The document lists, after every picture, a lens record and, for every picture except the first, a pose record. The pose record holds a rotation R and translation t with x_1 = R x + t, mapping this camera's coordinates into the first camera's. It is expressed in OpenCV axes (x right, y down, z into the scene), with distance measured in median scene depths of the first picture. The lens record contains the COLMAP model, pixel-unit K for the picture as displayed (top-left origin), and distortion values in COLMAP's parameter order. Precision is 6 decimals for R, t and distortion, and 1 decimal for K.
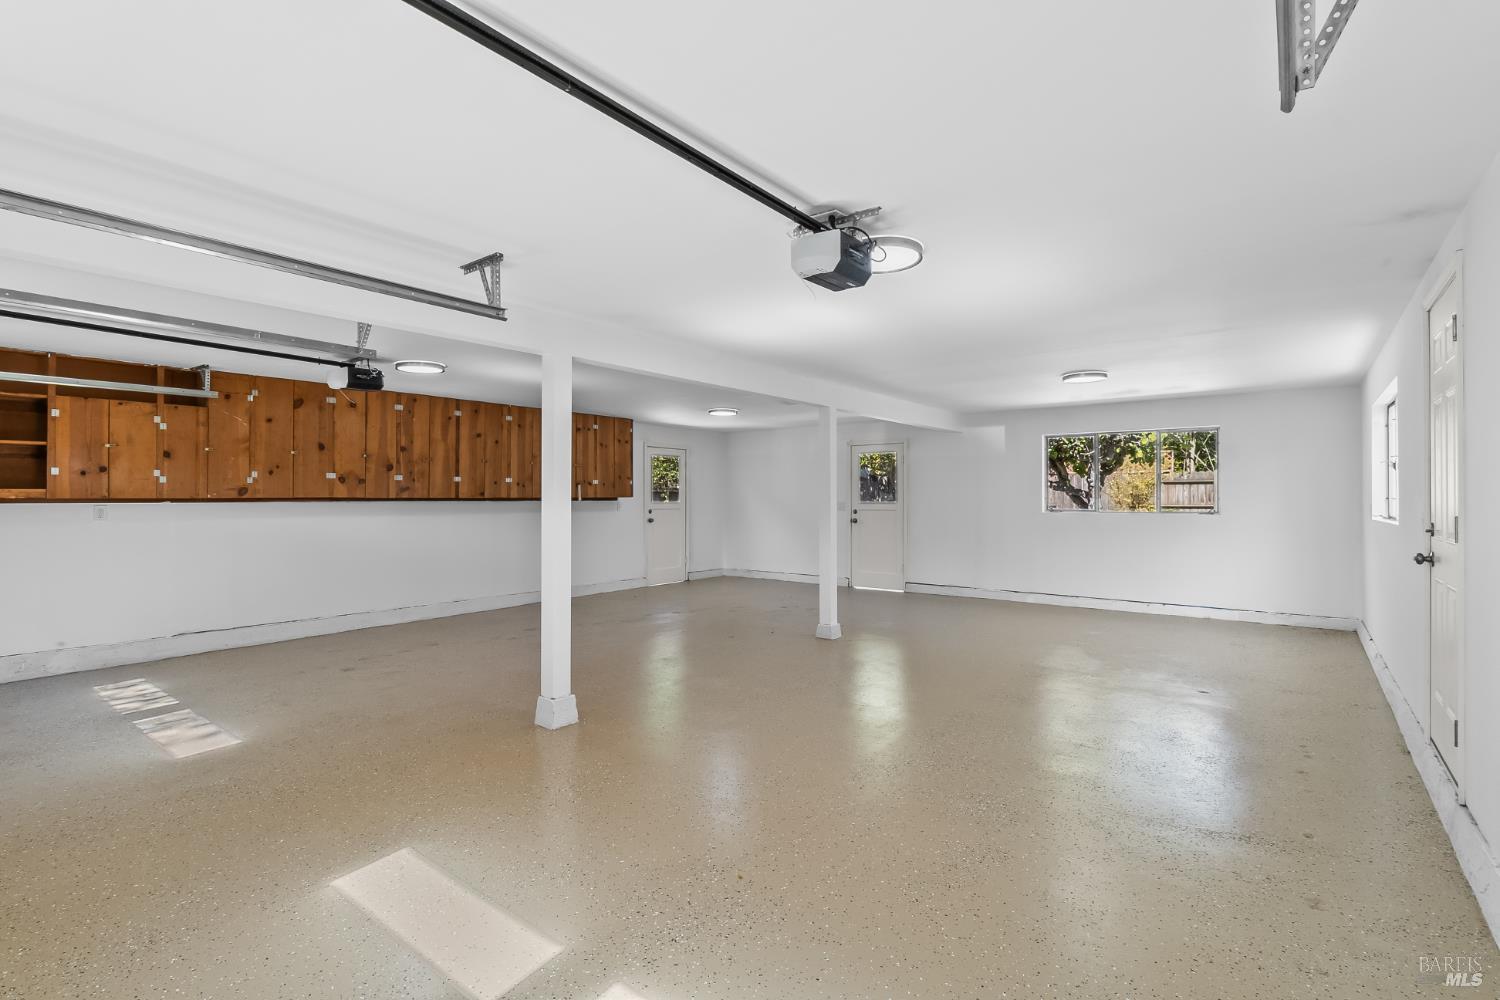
lens RADIAL K [[699.8, 0, 749.5], [0, 699.8, 494.8], [0, 0, 1]] dist [-0.002428, -0.001757]
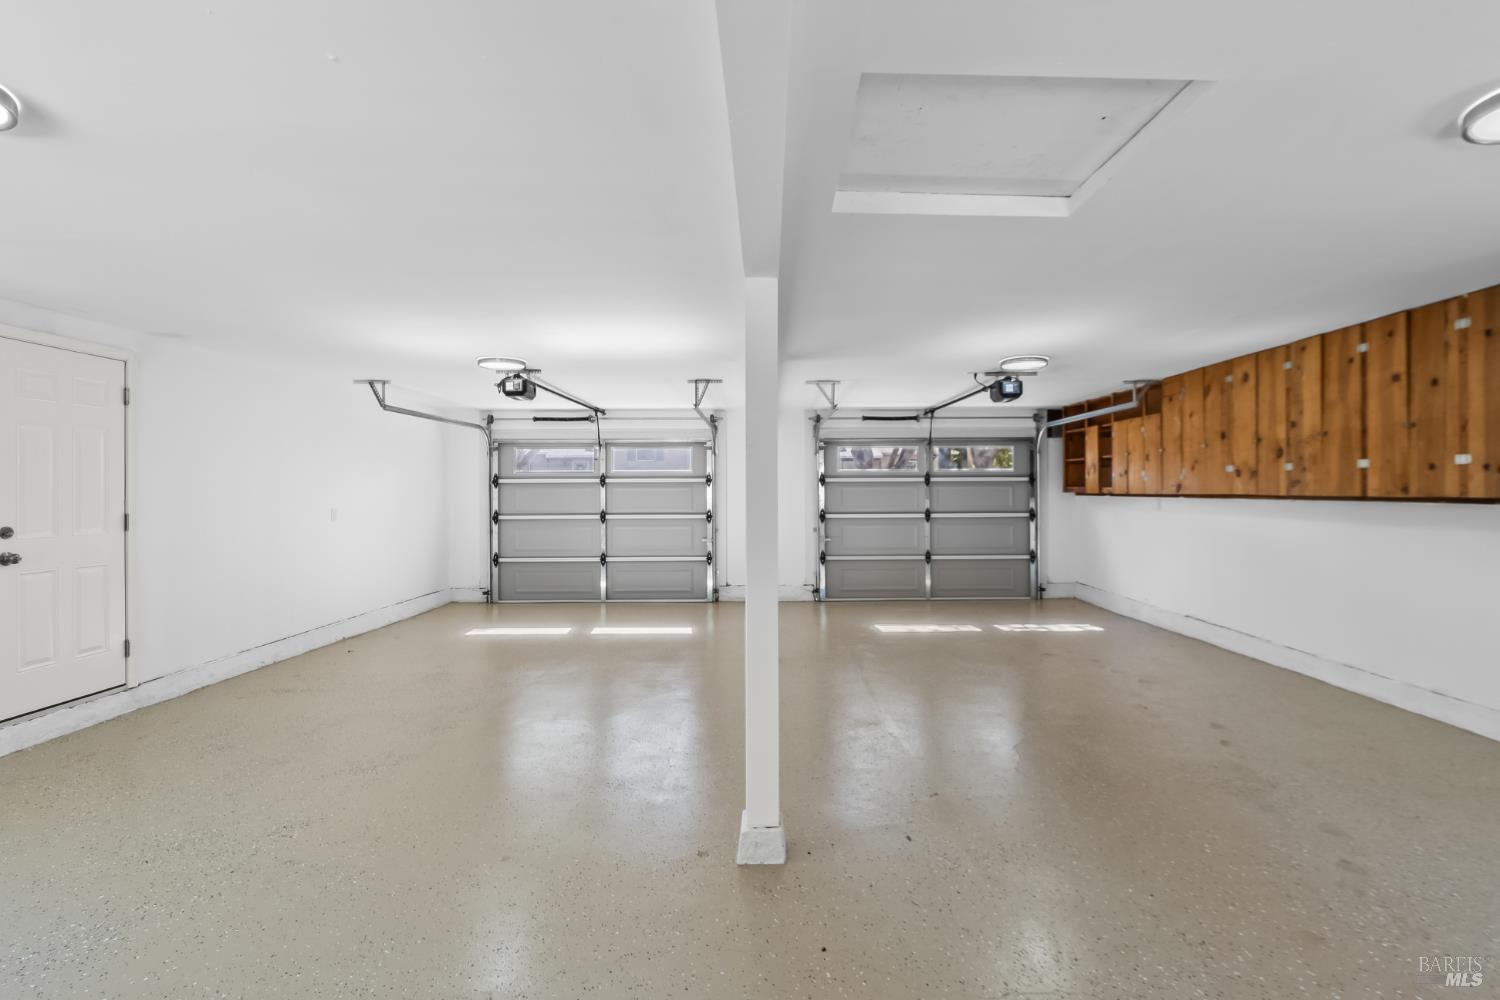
lens RADIAL K [[699.8, 0, 752.0], [0, 699.8, 496.4], [0, 0, 1]] dist [-0.002428, -0.001757]
pose [[-0.797637, 0.008110, -0.603083, 0.339914], [0.005393, 0.999966, 0.006315, -0.001901], [0.603113, 0.001784, -0.797654, 1.212424]]
